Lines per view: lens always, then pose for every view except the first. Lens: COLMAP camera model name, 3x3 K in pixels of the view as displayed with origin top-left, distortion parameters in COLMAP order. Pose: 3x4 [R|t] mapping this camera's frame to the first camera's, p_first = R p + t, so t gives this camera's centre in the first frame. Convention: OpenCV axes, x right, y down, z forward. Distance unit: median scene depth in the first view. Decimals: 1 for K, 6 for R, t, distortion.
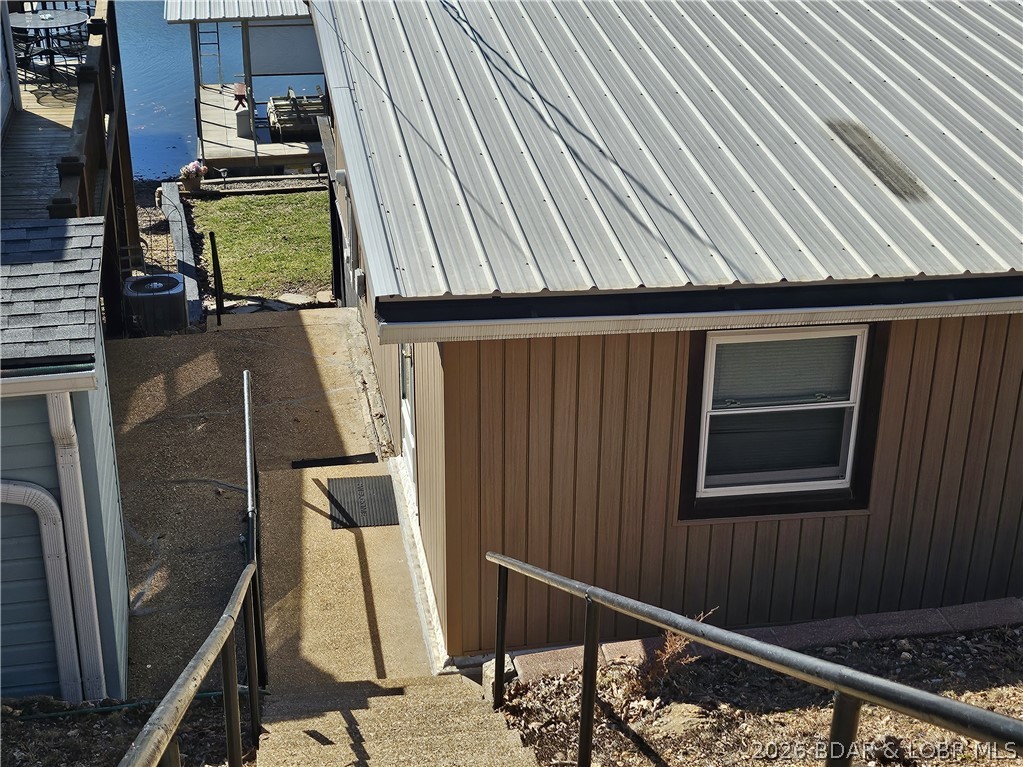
lens RADIAL K [[1467.1, 0, 483.4], [0, 1467.1, 383.9], [0, 0, 1]] dist [0.056018, -0.029207]
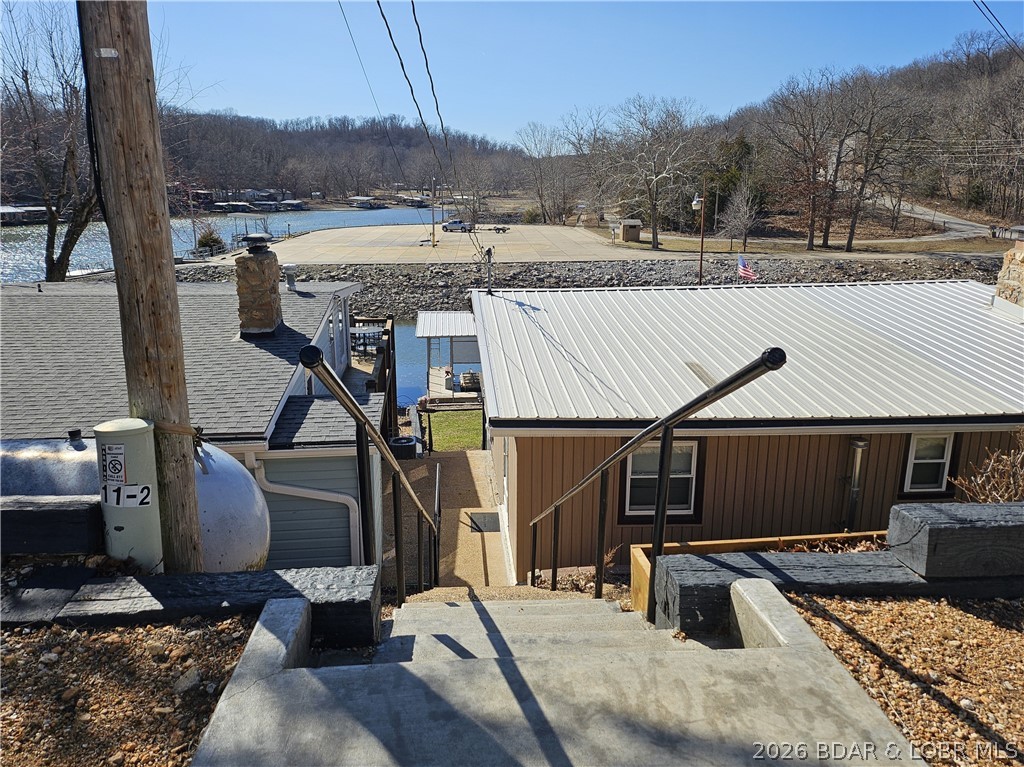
lens RADIAL K [[732.3, 0, 506.6], [0, 732.3, 375.4], [0, 0, 1]] dist [0.055553, -0.047434]
pose [[0.996256, 0.021268, -0.083796, 0.022740], [-0.037900, 0.978606, -0.202222, 0.046773], [0.077702, 0.204641, 0.975748, -0.087740]]
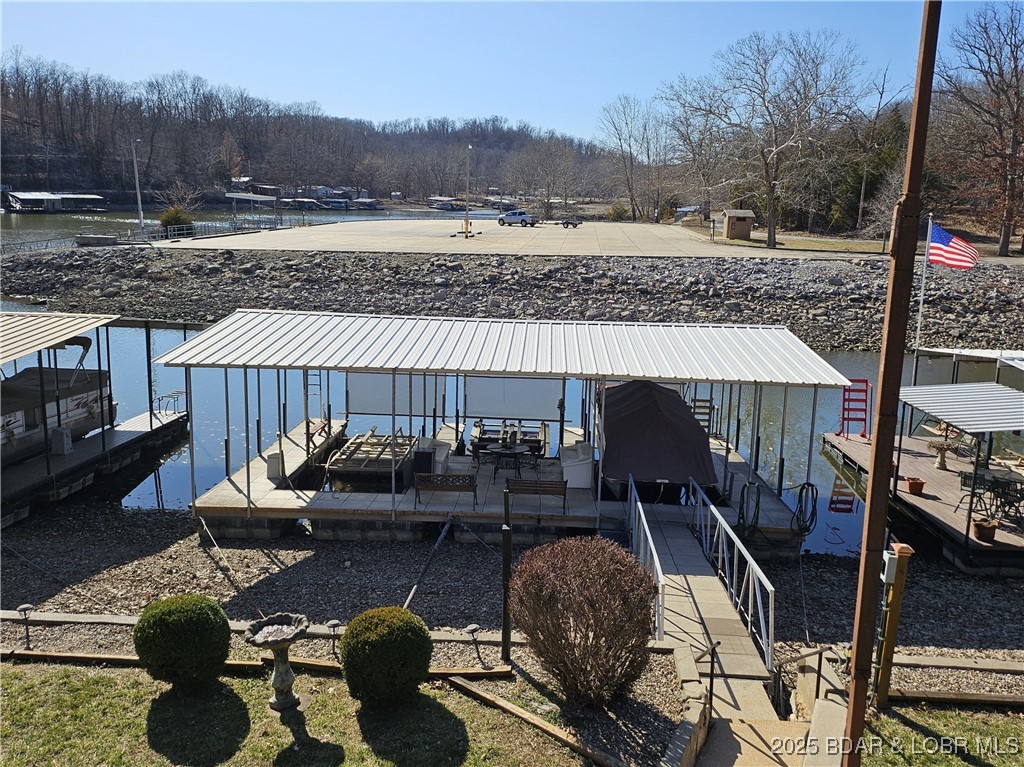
lens RADIAL K [[736.0, 0, 512.0], [0, 736.0, 383.5], [0, 0, 1]] dist [0.049873, -0.042365]
pose [[0.972306, 0.069661, -0.223086, 0.182013], [-0.116241, 0.972248, -0.203032, -0.254054], [0.202751, 0.223341, 0.953420, 0.919583]]
